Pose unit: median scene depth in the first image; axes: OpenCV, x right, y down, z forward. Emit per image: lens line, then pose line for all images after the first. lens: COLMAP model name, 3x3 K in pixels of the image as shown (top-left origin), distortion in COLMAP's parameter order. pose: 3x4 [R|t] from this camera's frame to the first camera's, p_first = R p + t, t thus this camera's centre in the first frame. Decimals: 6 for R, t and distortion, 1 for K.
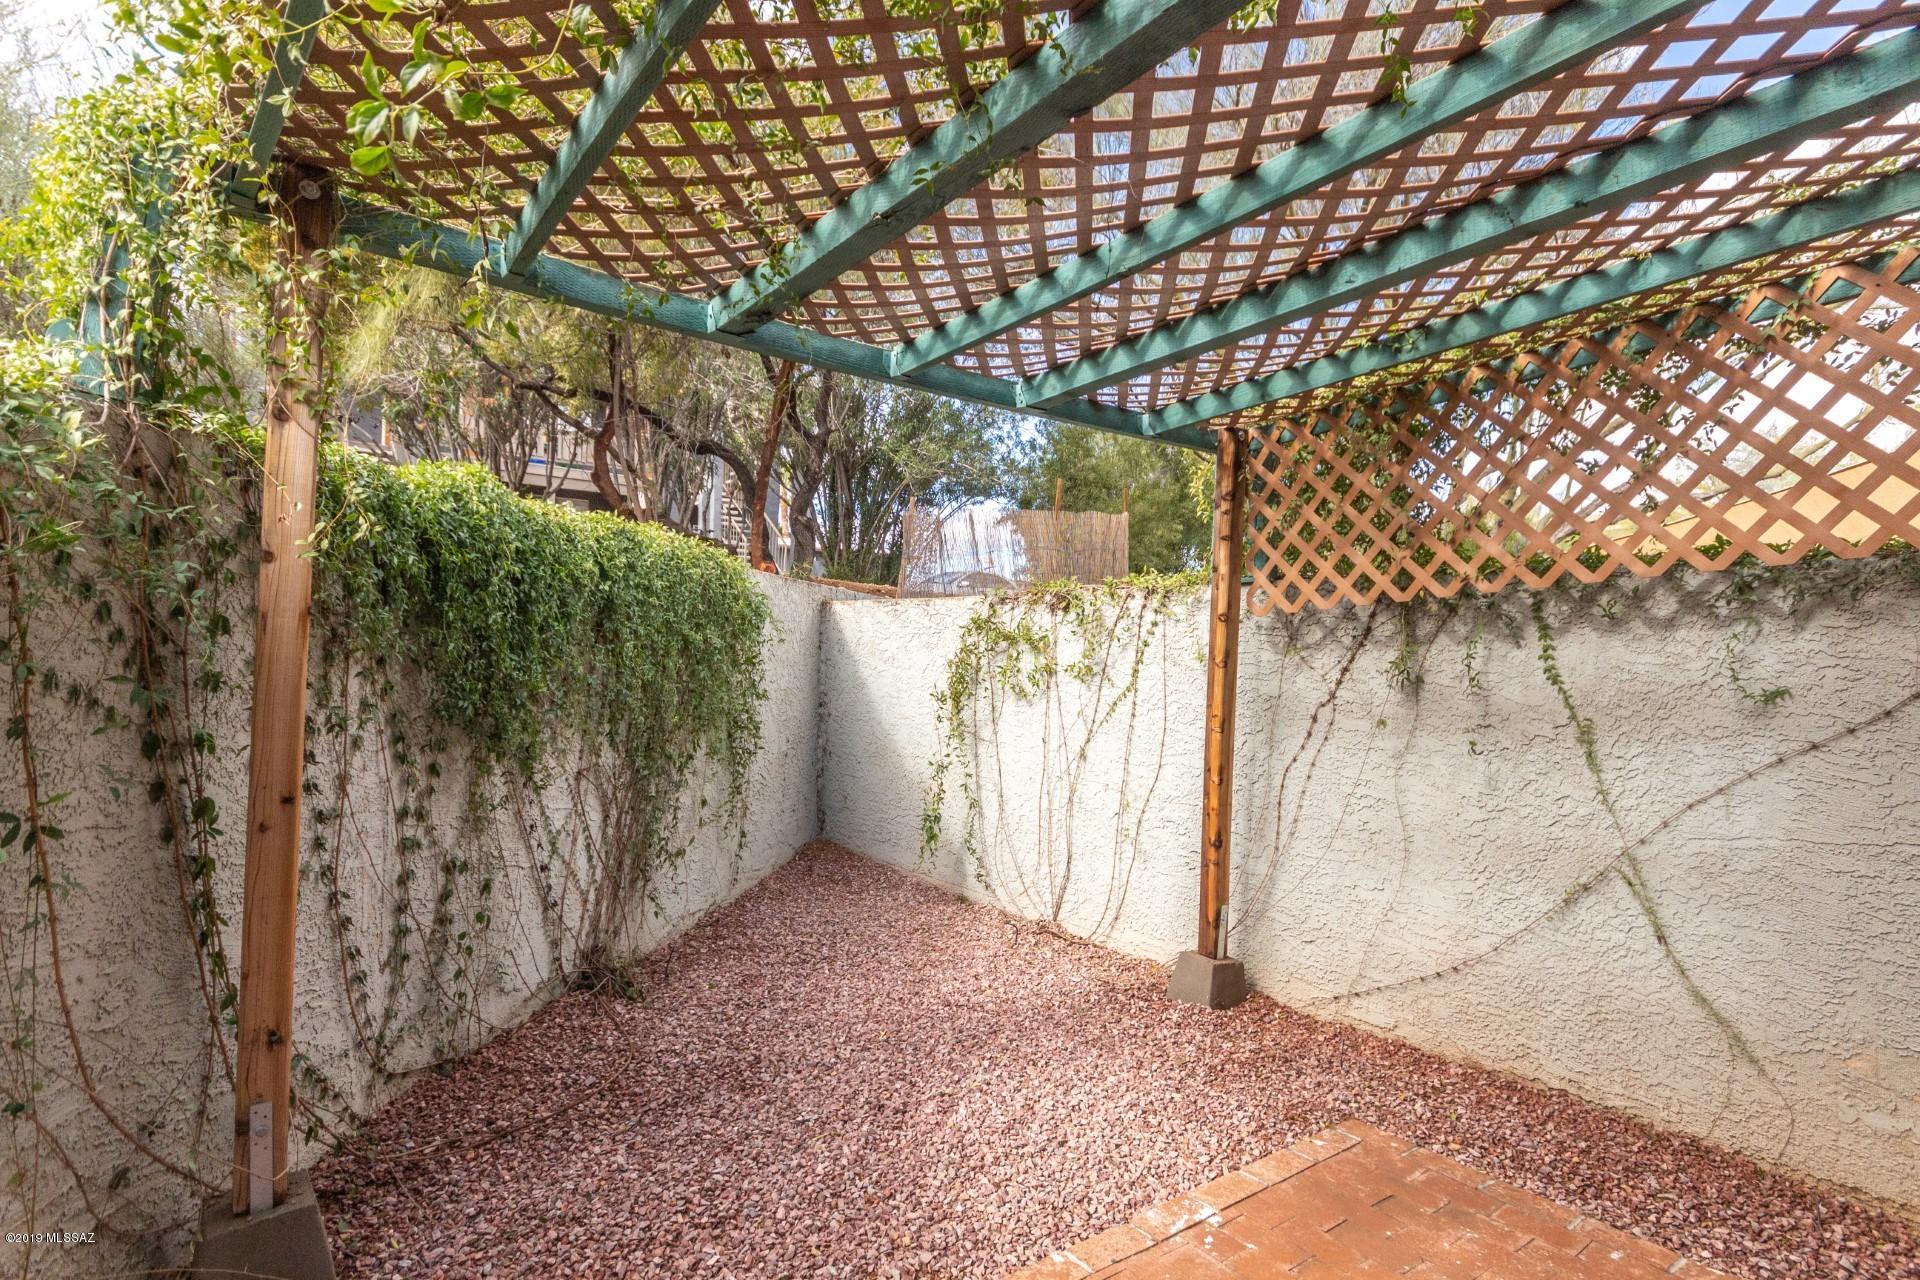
lens RADIAL K [[1027.7, 0, 965.1], [0, 1027.7, 634.8], [0, 0, 1]] dist [0.000783, -0.001887]
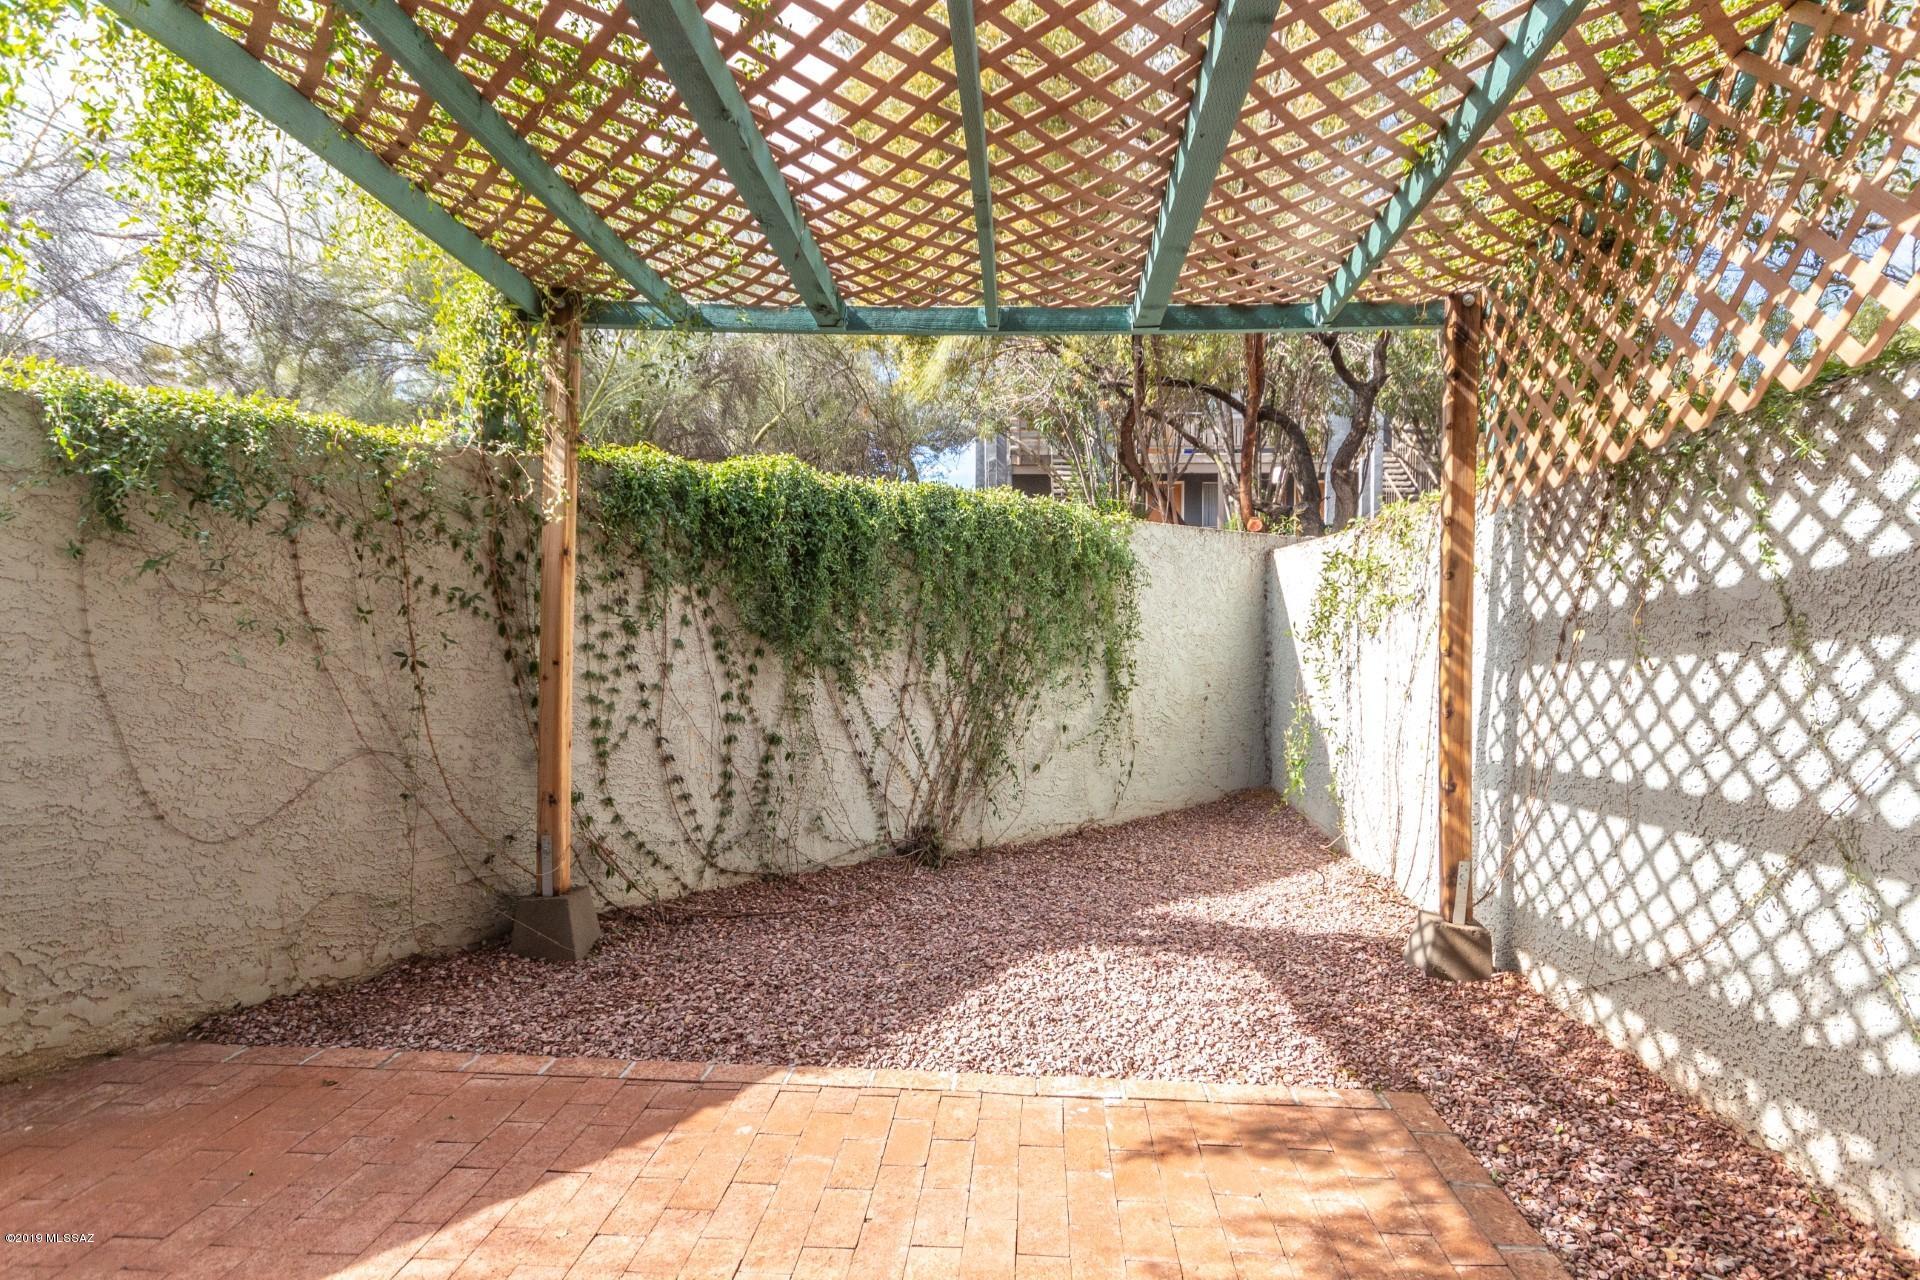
lens RADIAL K [[1027.7, 0, 957.2], [0, 1027.7, 648.6], [0, 0, 1]] dist [0.000783, -0.001887]
pose [[0.738446, -0.004639, -0.674296, 0.670871], [0.022201, 0.999601, 0.017436, 0.083265], [0.673947, -0.027846, 0.738255, 0.128070]]
